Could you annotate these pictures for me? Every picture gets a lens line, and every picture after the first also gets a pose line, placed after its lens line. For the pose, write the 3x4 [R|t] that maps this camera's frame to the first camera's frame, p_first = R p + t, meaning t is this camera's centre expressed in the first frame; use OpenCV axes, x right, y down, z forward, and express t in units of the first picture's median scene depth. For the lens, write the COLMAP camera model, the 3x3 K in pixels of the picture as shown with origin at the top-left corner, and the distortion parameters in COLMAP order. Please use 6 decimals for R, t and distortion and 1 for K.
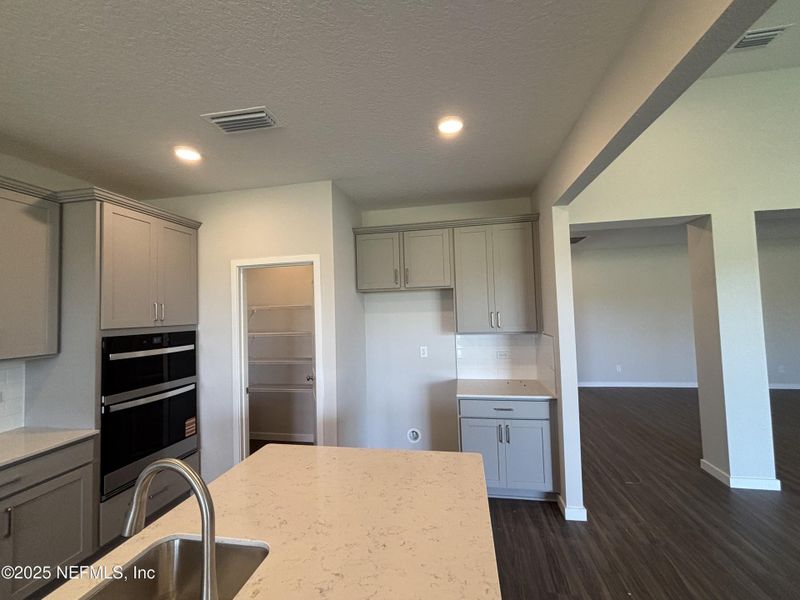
lens RADIAL K [[323.3, 0, 399.3], [0, 323.3, 297.8], [0, 0, 1]] dist [-0.000338, 0.000070]
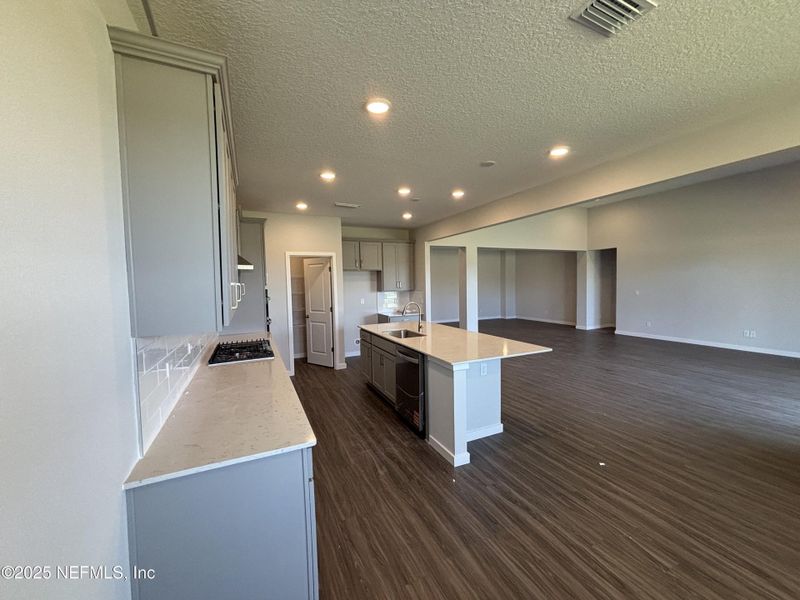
lens RADIAL K [[322.5, 0, 404.9], [0, 322.5, 301.6], [0, 0, 1]] dist [0.001755, 0.000224]
pose [[0.811207, -0.019218, 0.584444, -1.201238], [-0.028073, 0.997027, 0.071751, 0.022102], [-0.584085, -0.074612, 0.808256, -1.060311]]
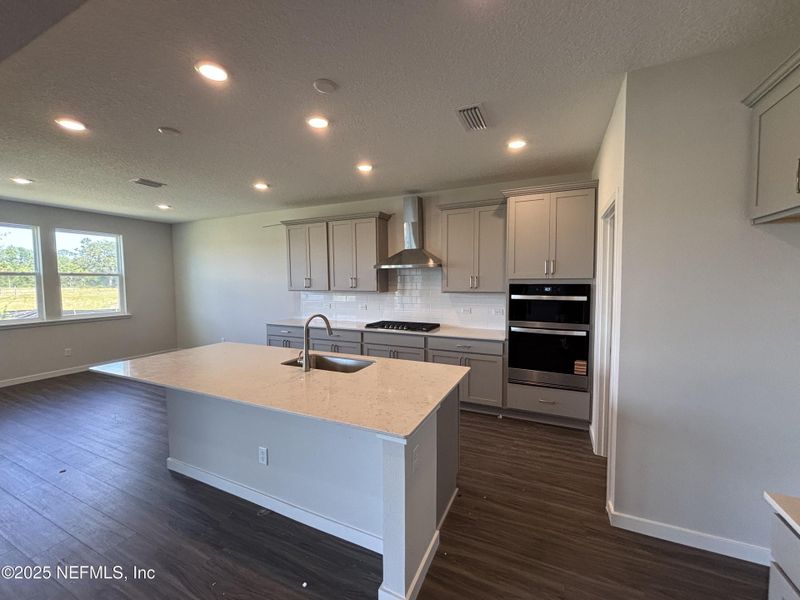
lens RADIAL K [[322.5, 0, 404.9], [0, 322.5, 301.6], [0, 0, 1]] dist [0.001755, 0.000224]
pose [[-0.244288, 0.094543, -0.965083, 0.655578], [0.056225, 0.994942, 0.083236, 0.039603], [0.968071, -0.033928, -0.248368, 0.758870]]
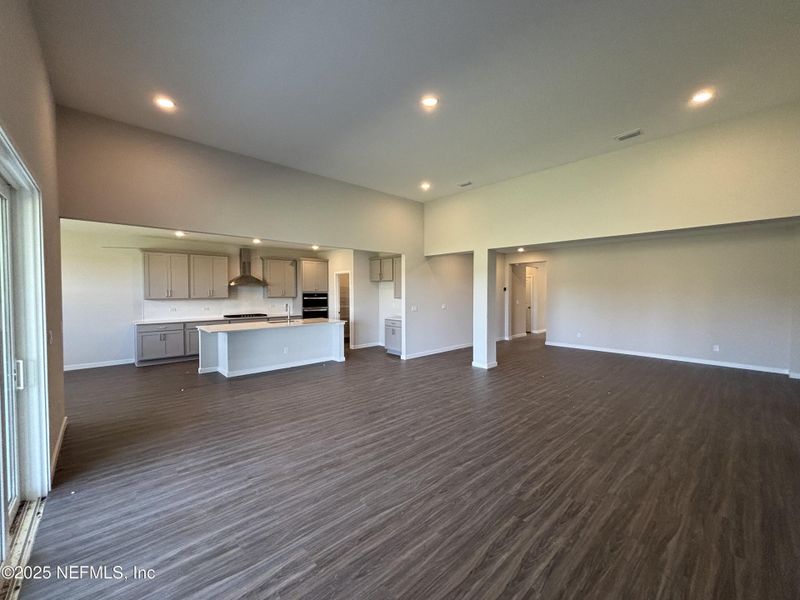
lens RADIAL K [[326.0, 0, 406.3], [0, 326.0, 298.5], [0, 0, 1]] dist [-0.001014, 0.000113]
pose [[0.802915, 0.046416, -0.594284, 2.272542], [0.002161, 0.996731, 0.080768, -0.128345], [0.596090, -0.066134, 0.800190, -1.347070]]
